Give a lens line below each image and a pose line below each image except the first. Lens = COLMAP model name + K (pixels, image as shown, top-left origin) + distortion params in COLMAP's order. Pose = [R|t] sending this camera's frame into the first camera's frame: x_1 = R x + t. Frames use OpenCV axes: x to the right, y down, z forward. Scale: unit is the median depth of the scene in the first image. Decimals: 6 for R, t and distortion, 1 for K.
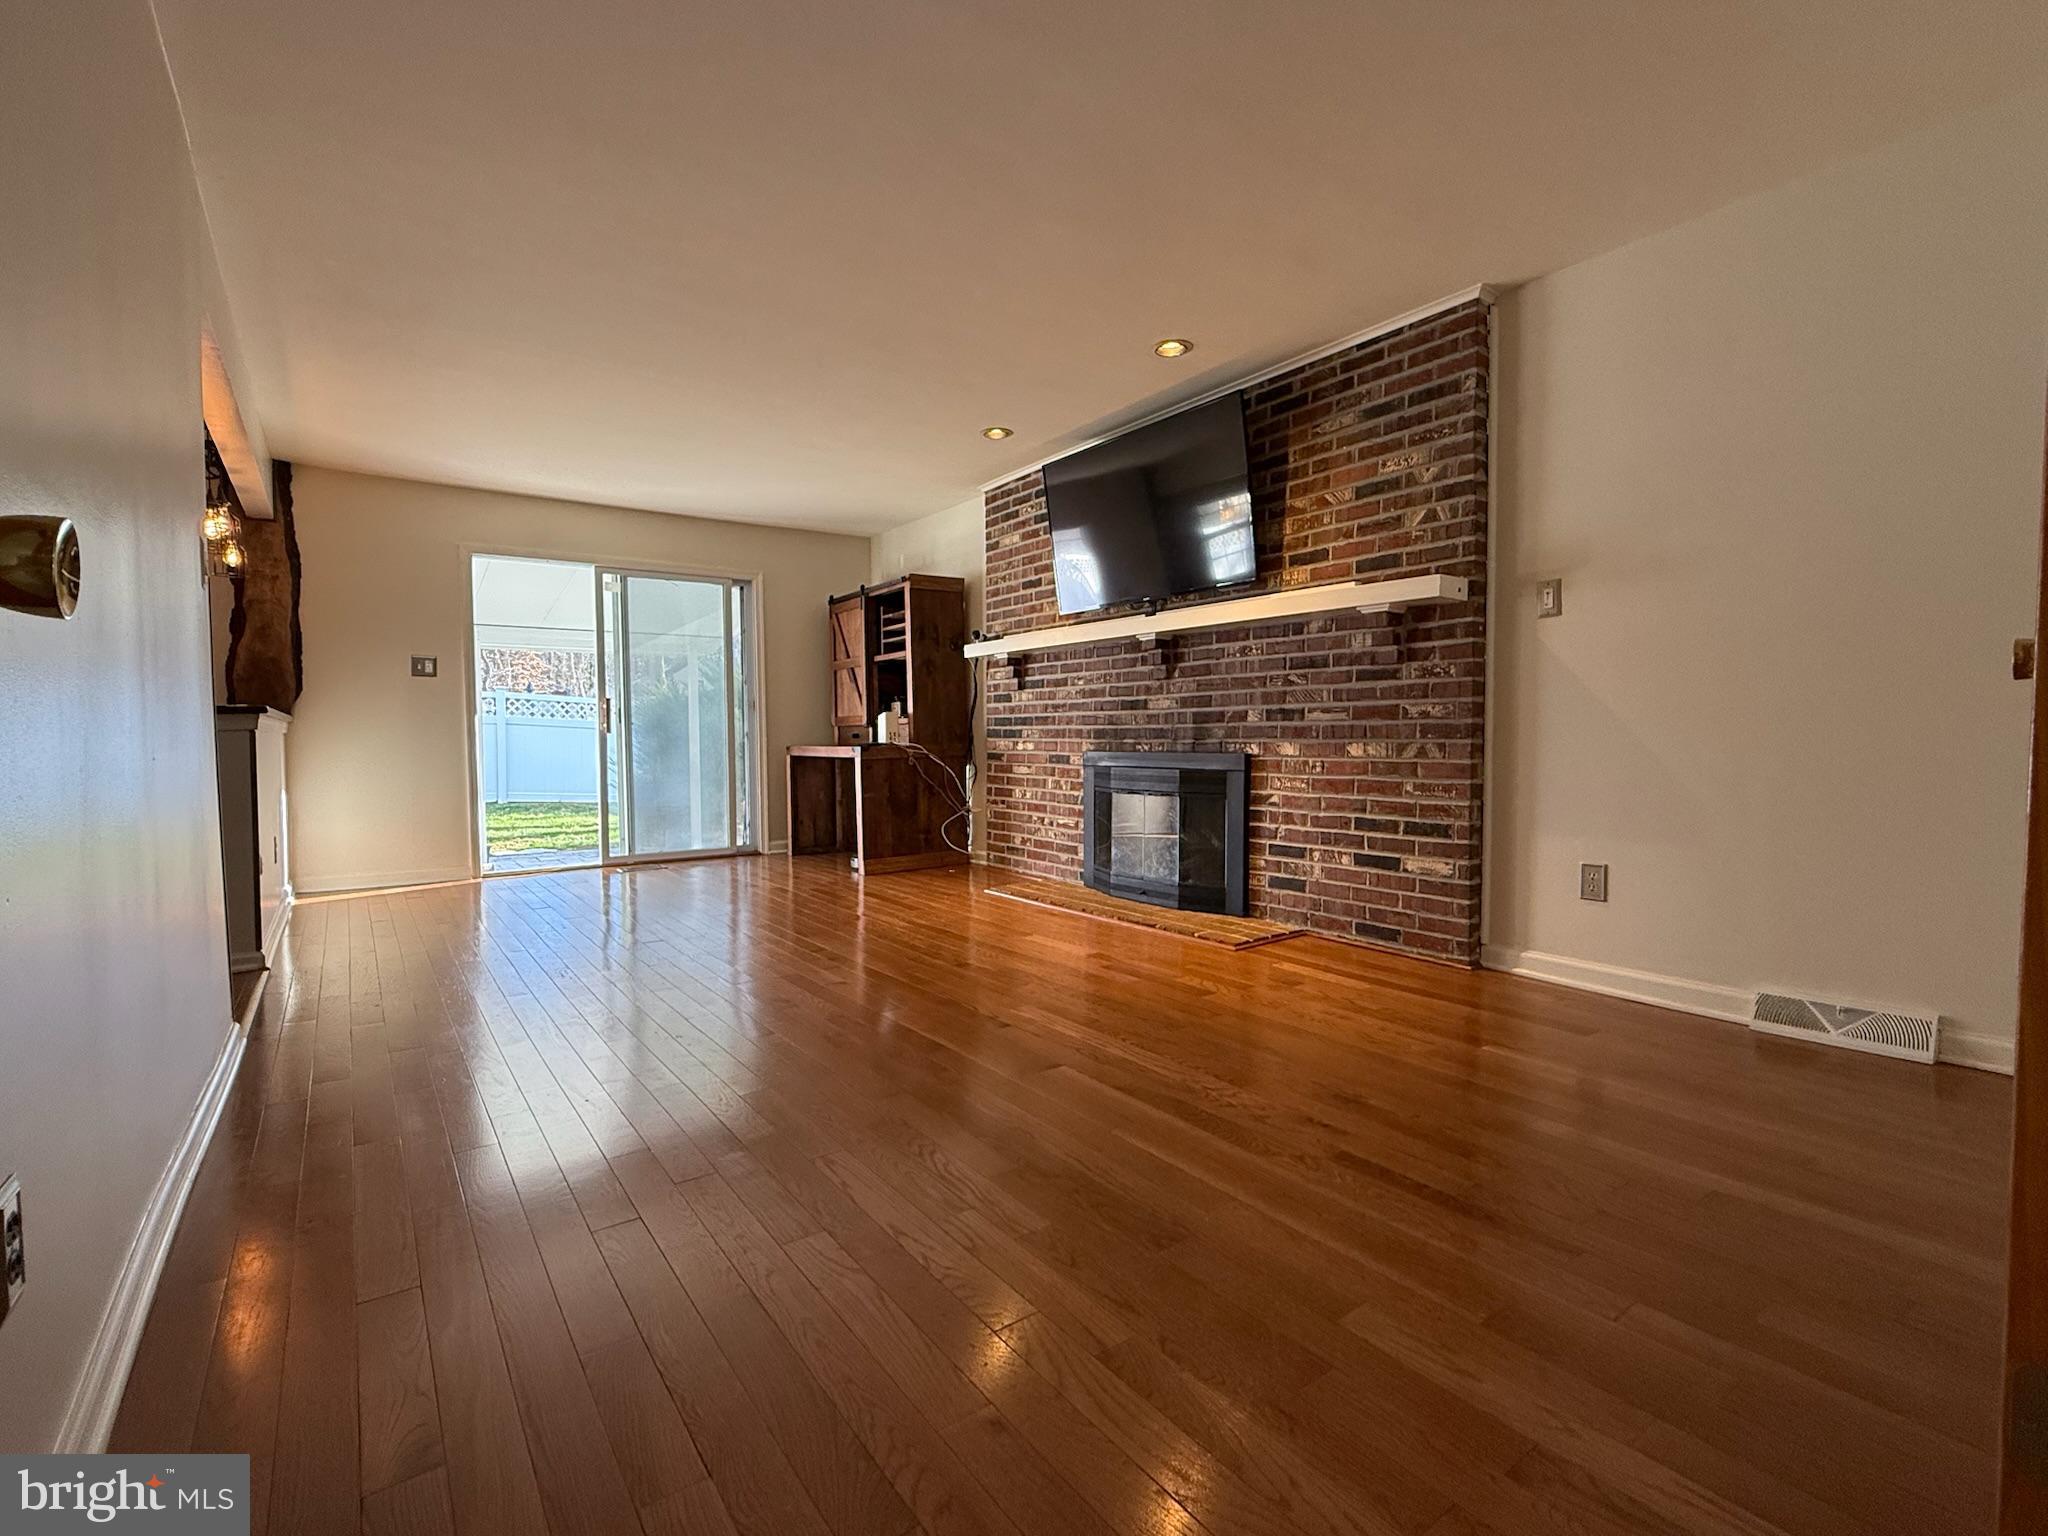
lens RADIAL K [[936.6, 0, 1019.6], [0, 936.6, 761.3], [0, 0, 1]] dist [0.002203, -0.000578]
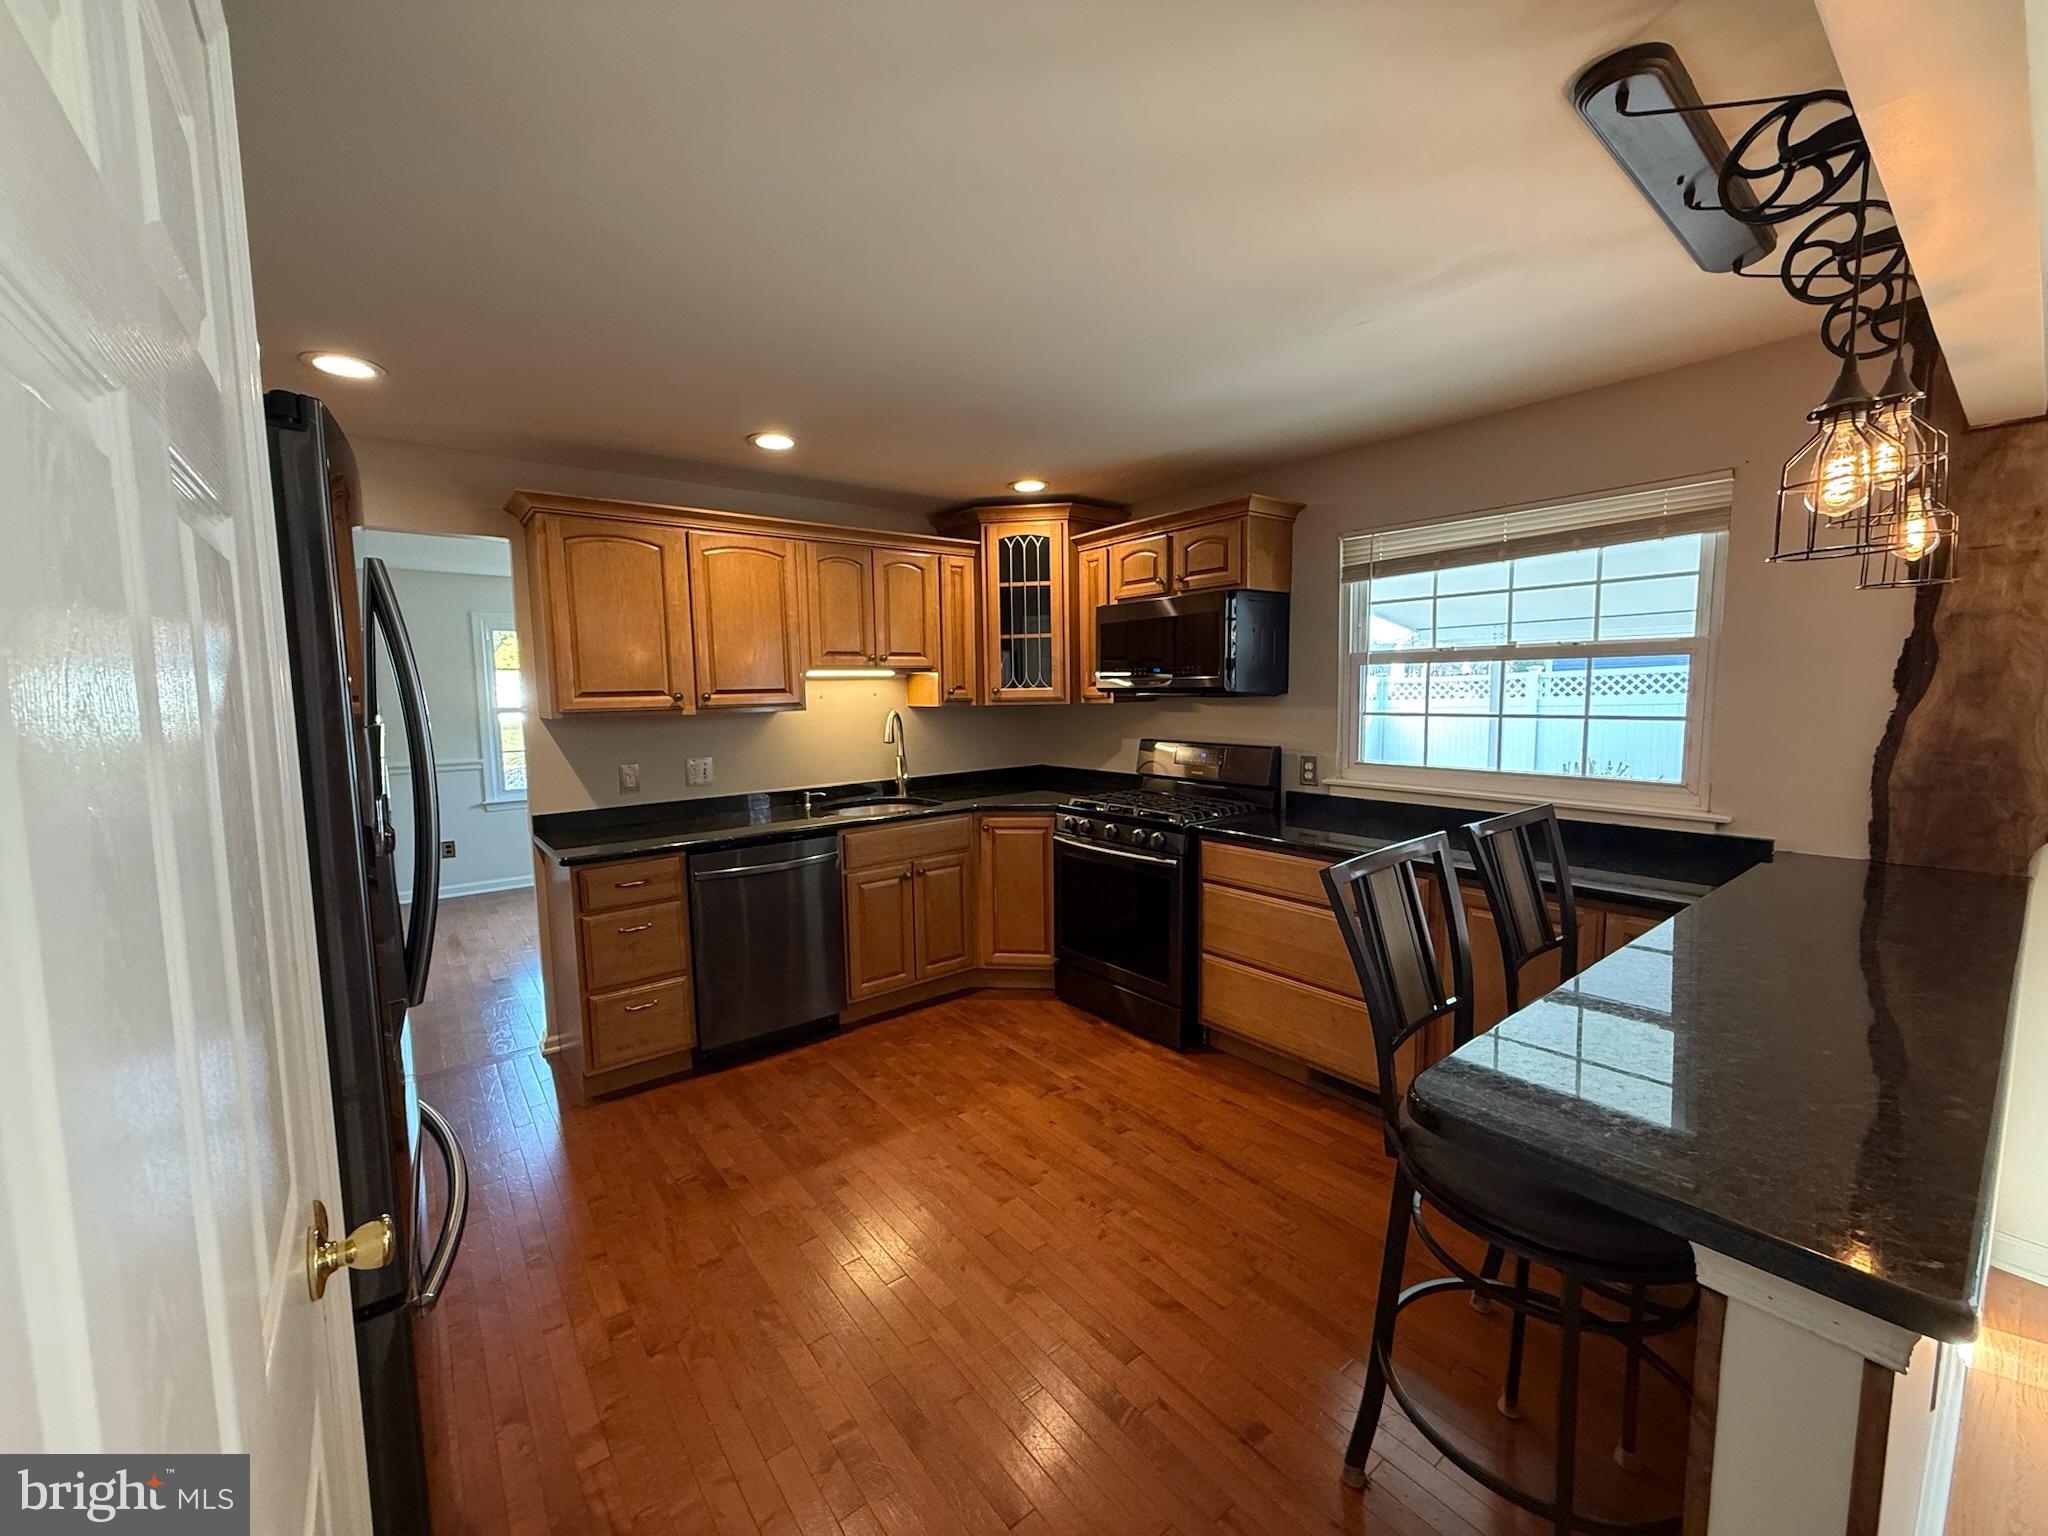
lens RADIAL K [[814.9, 0, 1024.4], [0, 814.9, 771.9], [0, 0, 1]] dist [0.001793, -0.000421]
pose [[0.038388, 0.106446, -0.993577, -0.402389], [-0.016682, 0.994240, 0.105873, -0.120331], [0.999124, 0.012510, 0.039943, 0.493135]]
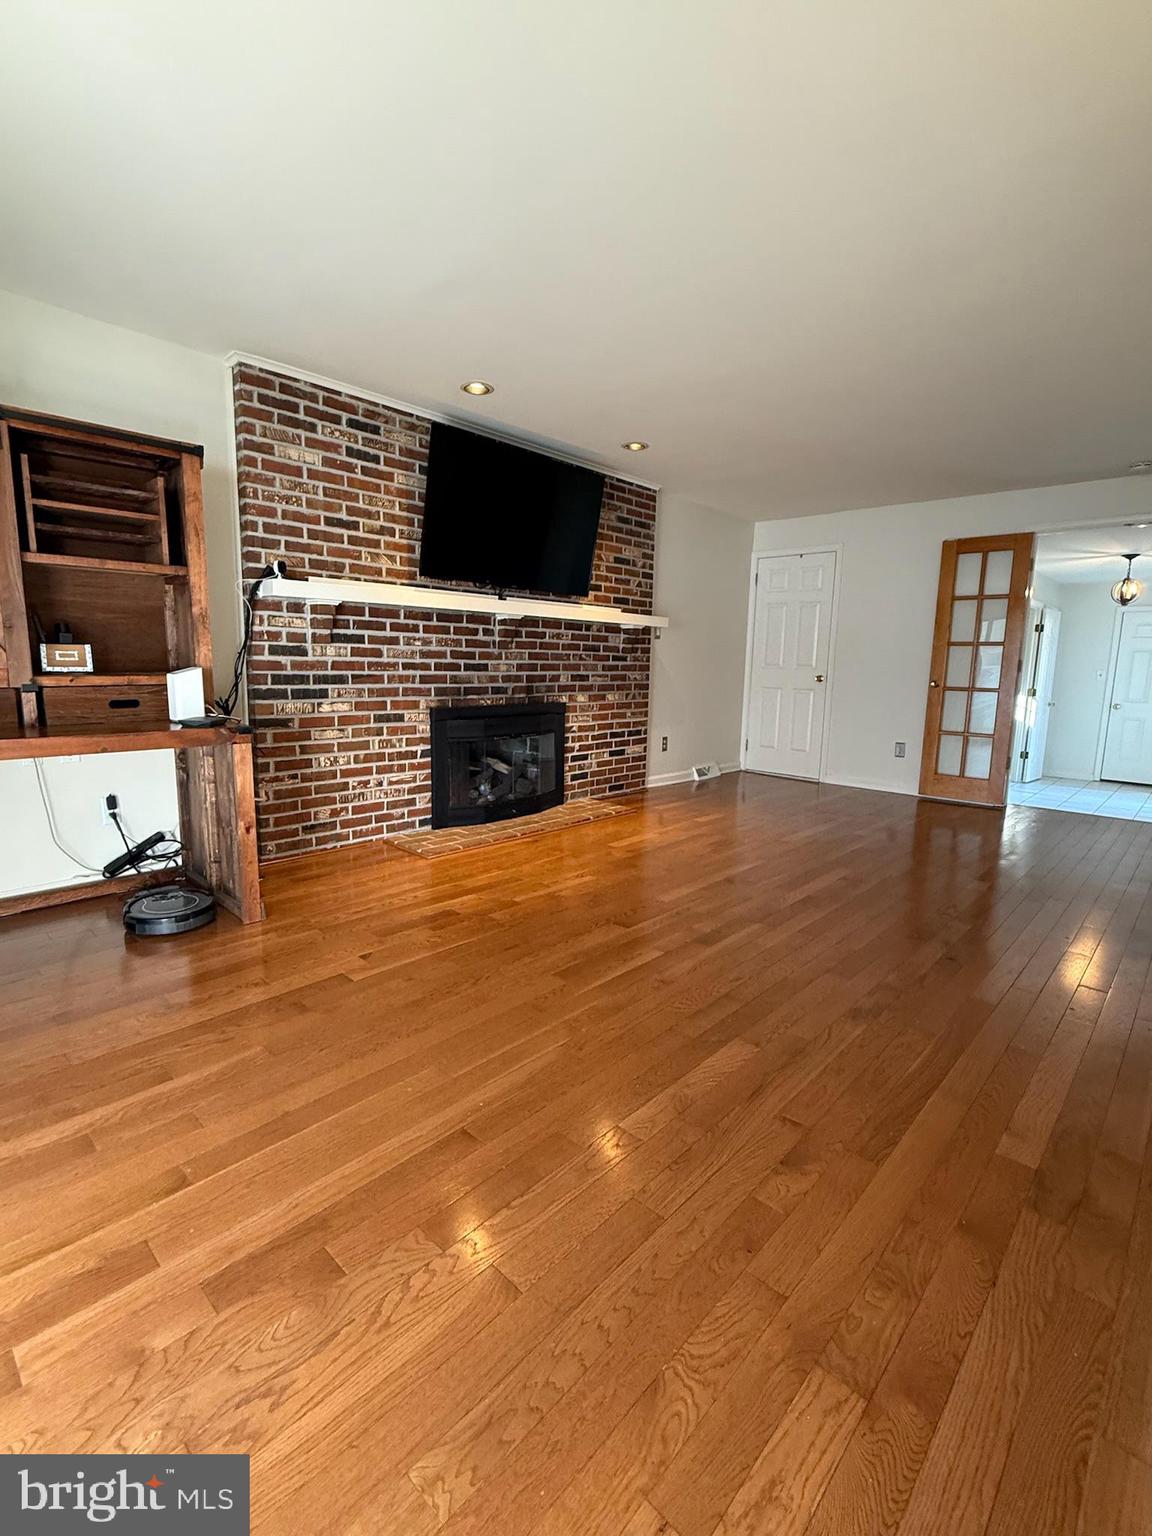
lens RADIAL K [[702.4, 0, 583.6], [0, 702.4, 772.5], [0, 0, 1]] dist [0.002203, -0.000578]
pose [[-0.202445, -0.147434, 0.968132, -0.720548], [0.014201, 0.988056, 0.153438, -0.055822], [-0.979191, 0.044811, -0.197933, 0.928005]]
